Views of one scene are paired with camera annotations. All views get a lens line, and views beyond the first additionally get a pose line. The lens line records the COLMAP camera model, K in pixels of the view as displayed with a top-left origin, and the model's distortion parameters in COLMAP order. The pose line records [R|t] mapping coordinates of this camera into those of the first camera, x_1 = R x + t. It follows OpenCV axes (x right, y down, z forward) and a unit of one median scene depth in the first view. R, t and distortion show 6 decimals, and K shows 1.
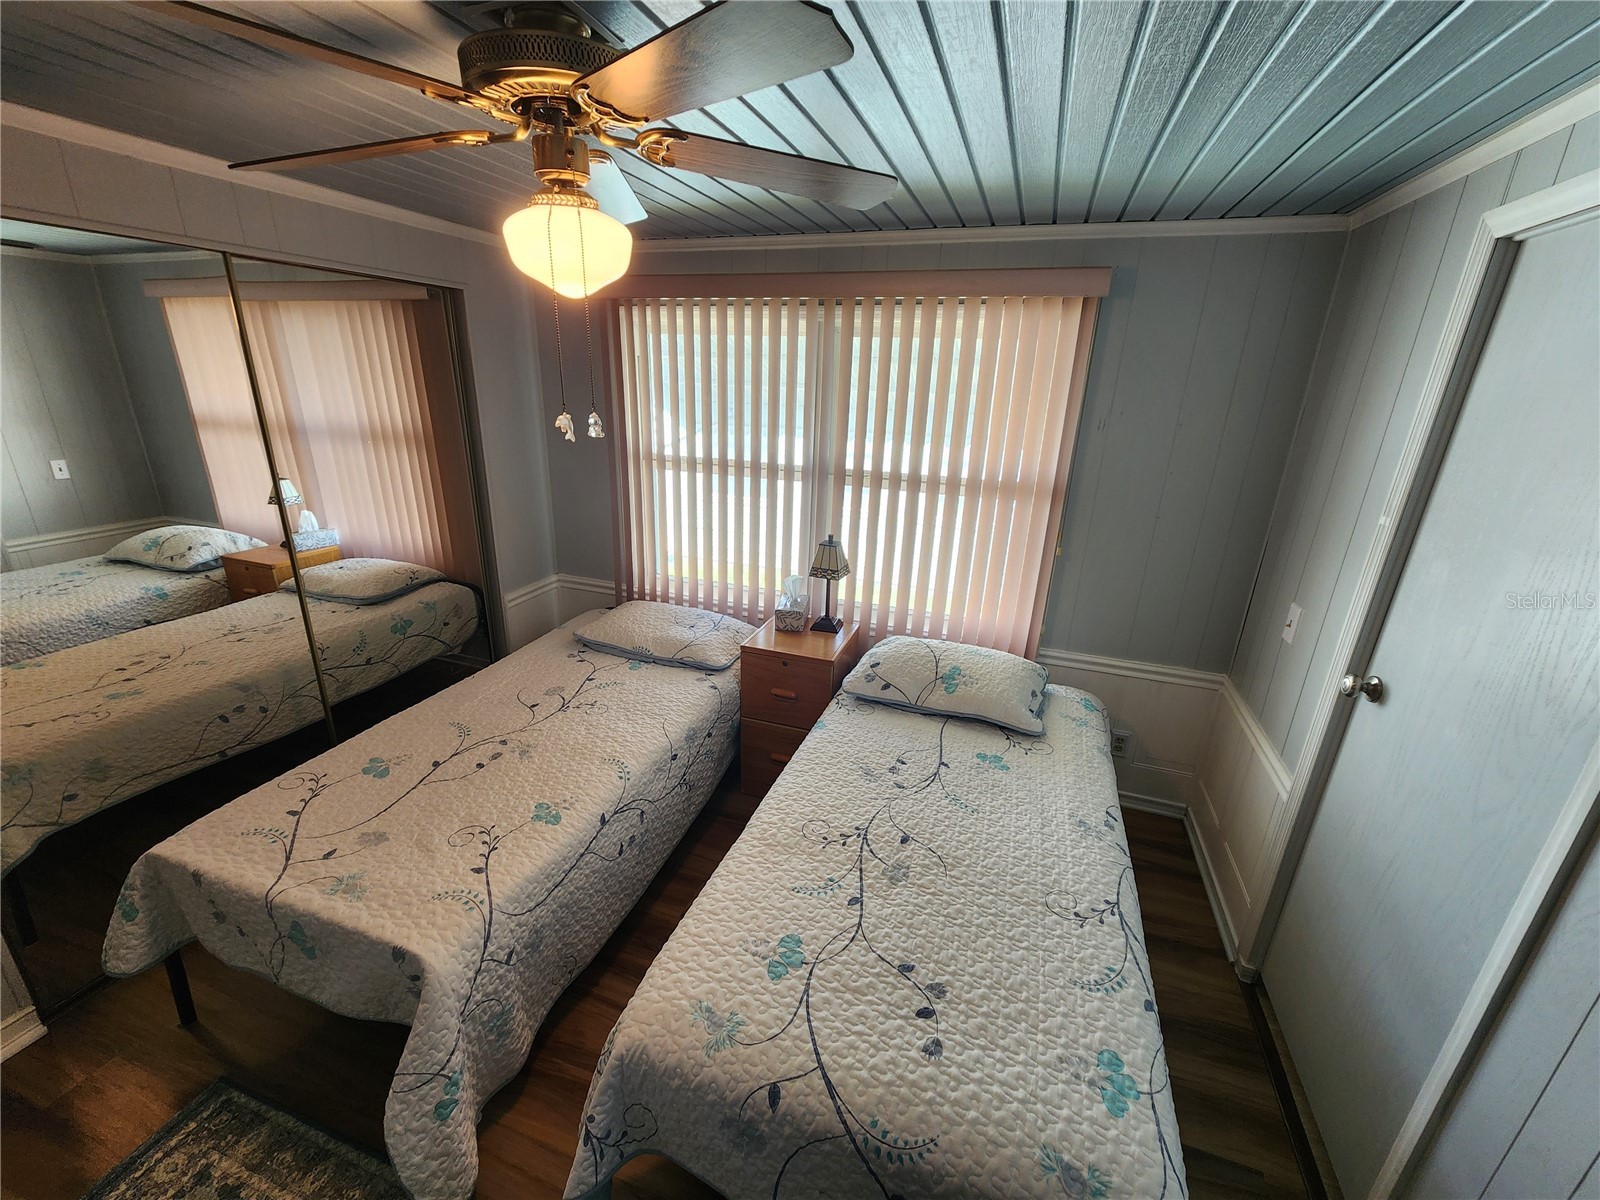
lens RADIAL K [[655.0, 0, 801.8], [0, 655.0, 603.5], [0, 0, 1]] dist [-0.000908, 0.000273]
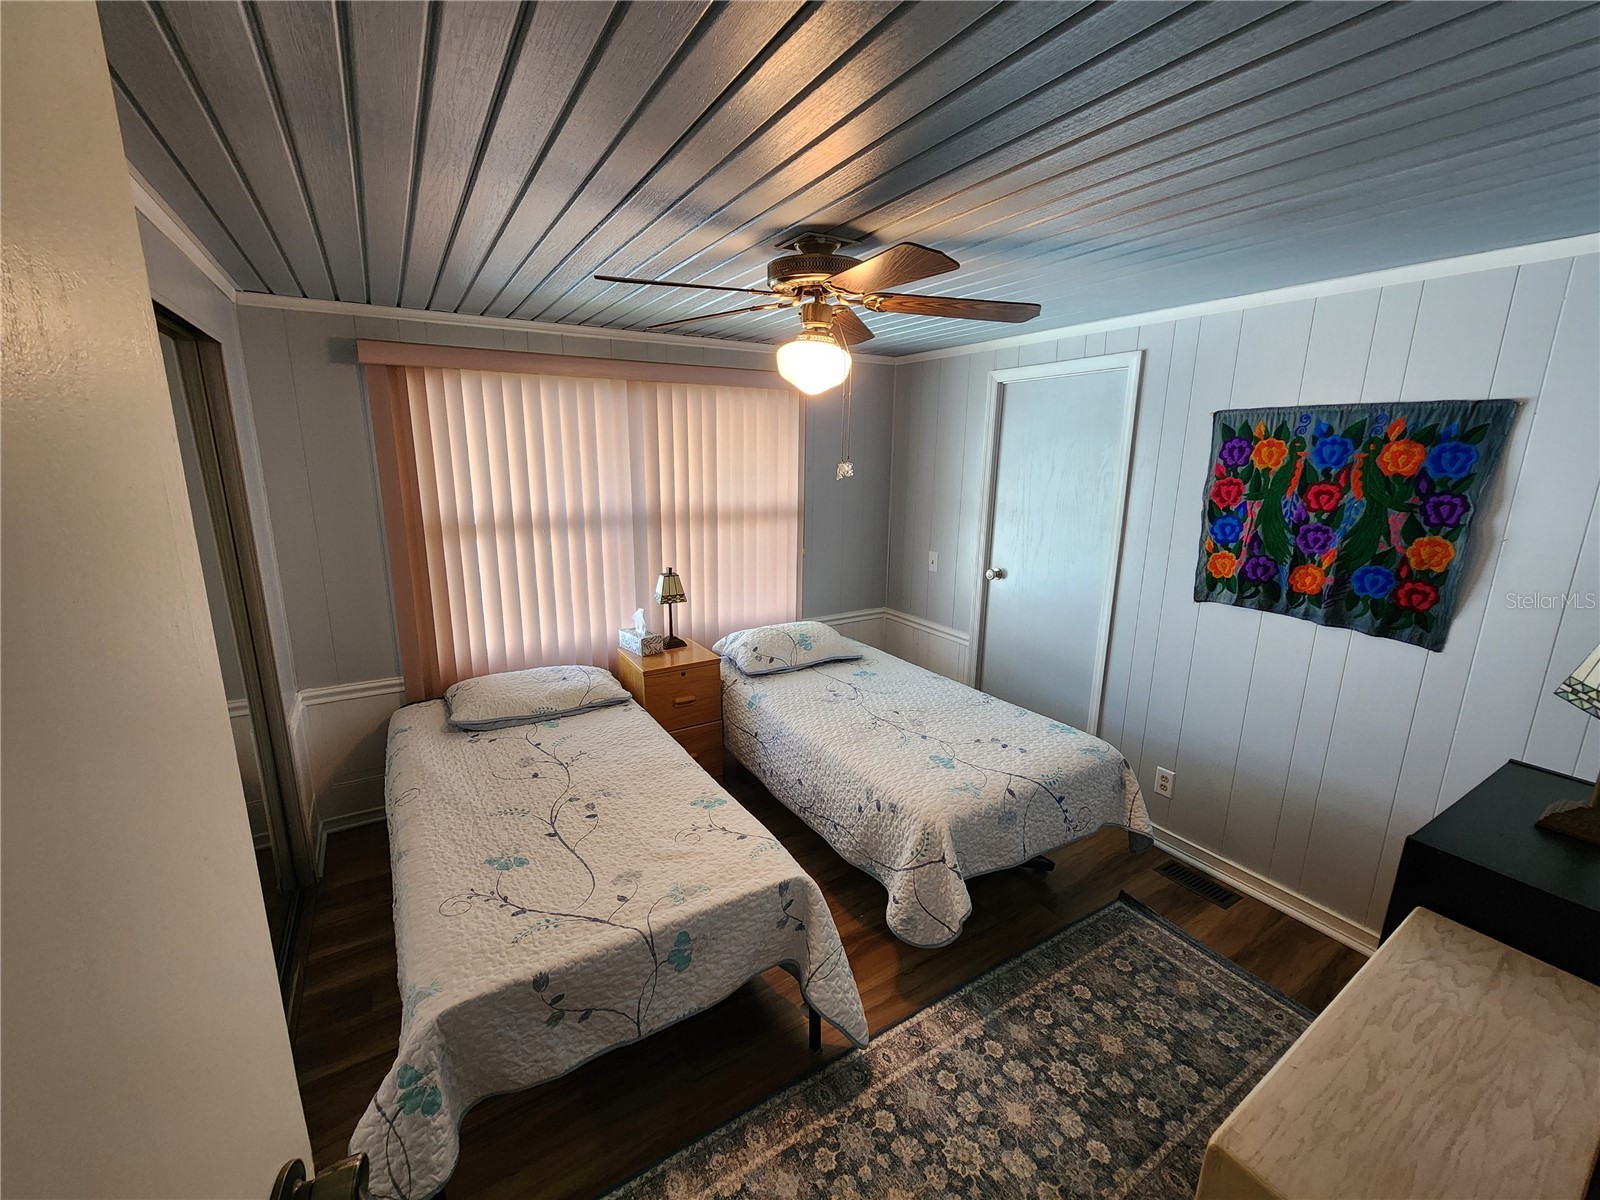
lens RADIAL K [[655.0, 0, 804.6], [0, 655.0, 597.9], [0, 0, 1]] dist [-0.000908, 0.000273]
pose [[0.633122, -0.196493, 0.748697, -0.900796], [0.270182, 0.962507, 0.024132, -0.013989], [-0.725367, 0.187006, 0.662474, 0.016997]]
